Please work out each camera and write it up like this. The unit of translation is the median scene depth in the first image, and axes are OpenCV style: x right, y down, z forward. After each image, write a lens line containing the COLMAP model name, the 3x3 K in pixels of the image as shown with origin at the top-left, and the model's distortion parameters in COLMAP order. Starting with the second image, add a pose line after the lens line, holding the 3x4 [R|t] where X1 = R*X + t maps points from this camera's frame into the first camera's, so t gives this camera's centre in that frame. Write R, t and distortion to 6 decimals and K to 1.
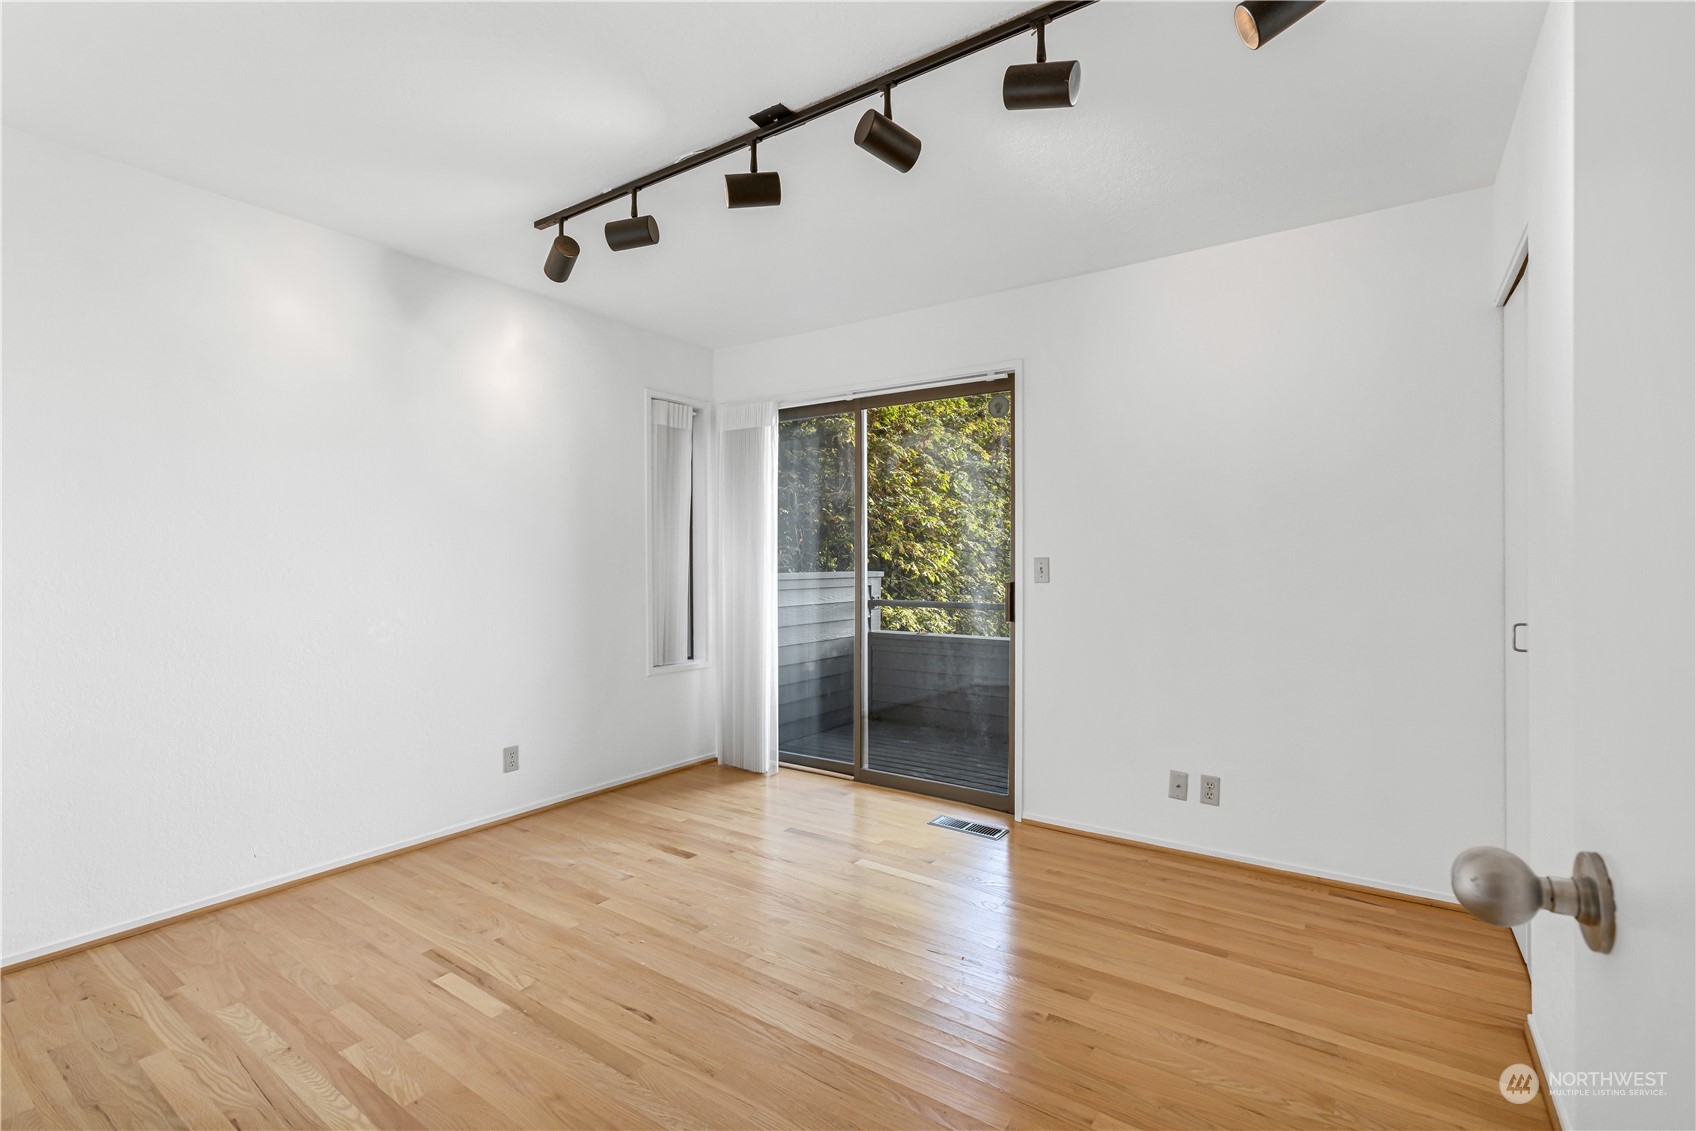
lens RADIAL K [[763.0, 0, 848.0], [0, 763.0, 562.4], [0, 0, 1]] dist [-0.012869, 0.008230]
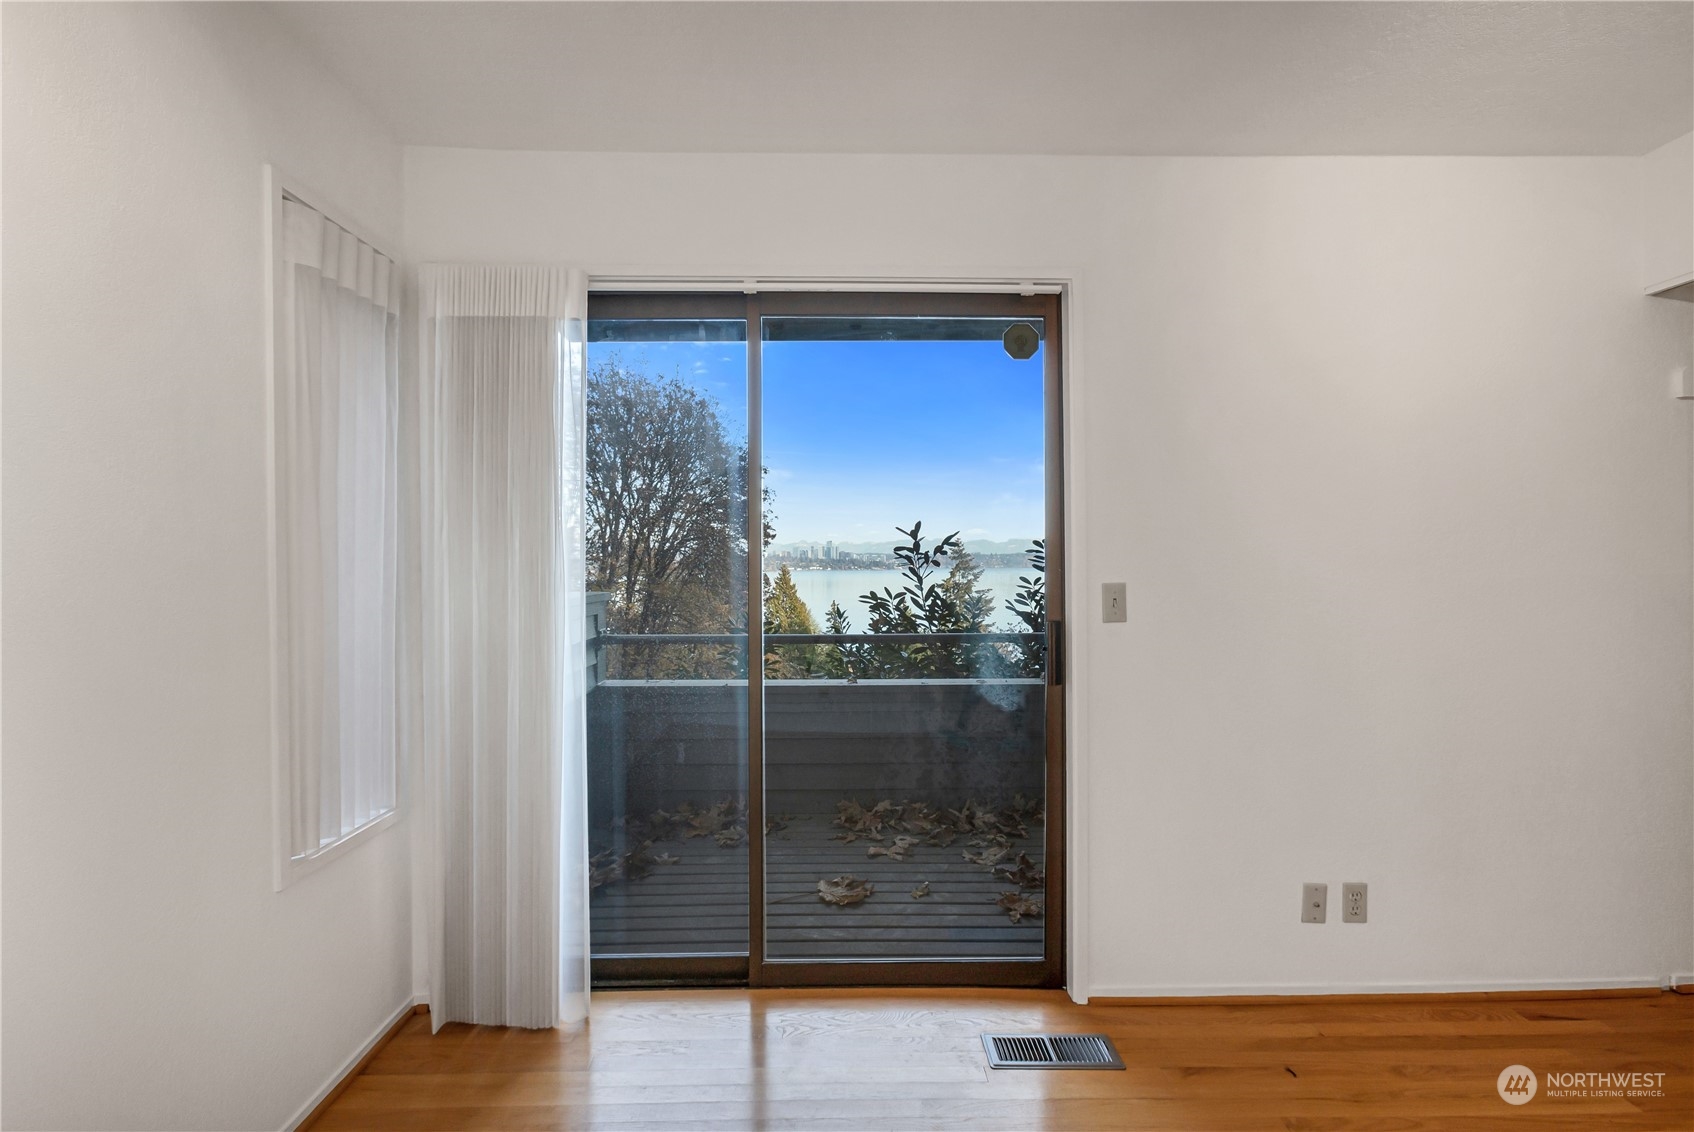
lens RADIAL K [[754.7, 0, 839.3], [0, 754.7, 564.2], [0, 0, 1]] dist [0.001209, 0.000424]
pose [[0.817523, -0.008189, 0.575838, -0.327730], [0.006299, 0.999966, 0.005277, -0.029228], [-0.575861, -0.000687, 0.817547, 0.672924]]
